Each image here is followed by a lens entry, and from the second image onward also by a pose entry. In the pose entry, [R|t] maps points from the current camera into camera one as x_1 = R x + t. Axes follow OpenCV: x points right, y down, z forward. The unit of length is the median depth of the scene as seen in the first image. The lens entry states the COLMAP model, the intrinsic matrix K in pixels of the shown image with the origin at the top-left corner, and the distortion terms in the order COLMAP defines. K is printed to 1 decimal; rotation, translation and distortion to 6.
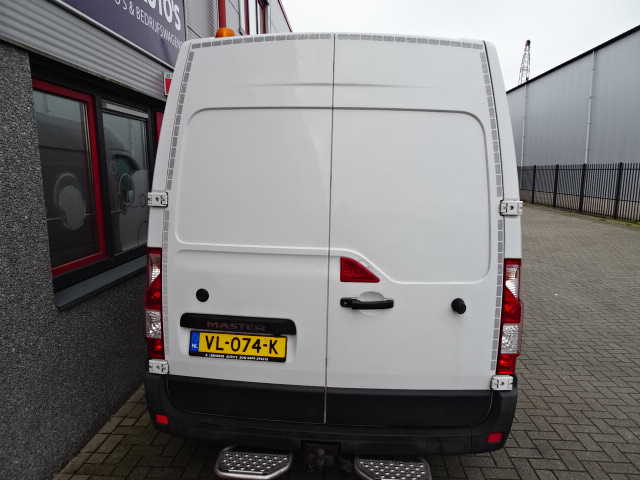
lens RADIAL K [[460.1, 0, 320.0], [0, 460.1, 240.0], [0, 0, 1]] dist [-0.002715, -0.000992]
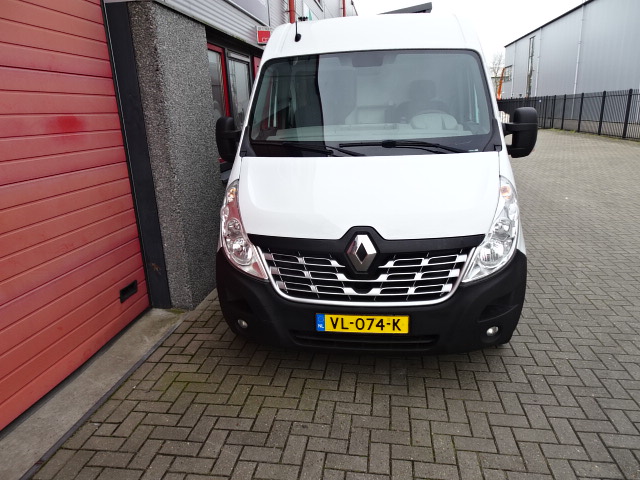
lens RADIAL K [[460.1, 0, 320.0], [0, 460.1, 240.0], [0, 0, 1]] dist [-0.002715, -0.000992]
pose [[0.995445, -0.002741, -0.095301, -0.032809], [0.015039, 0.991586, 0.128571, 0.089998], [0.094147, -0.129419, 0.987110, -0.405609]]
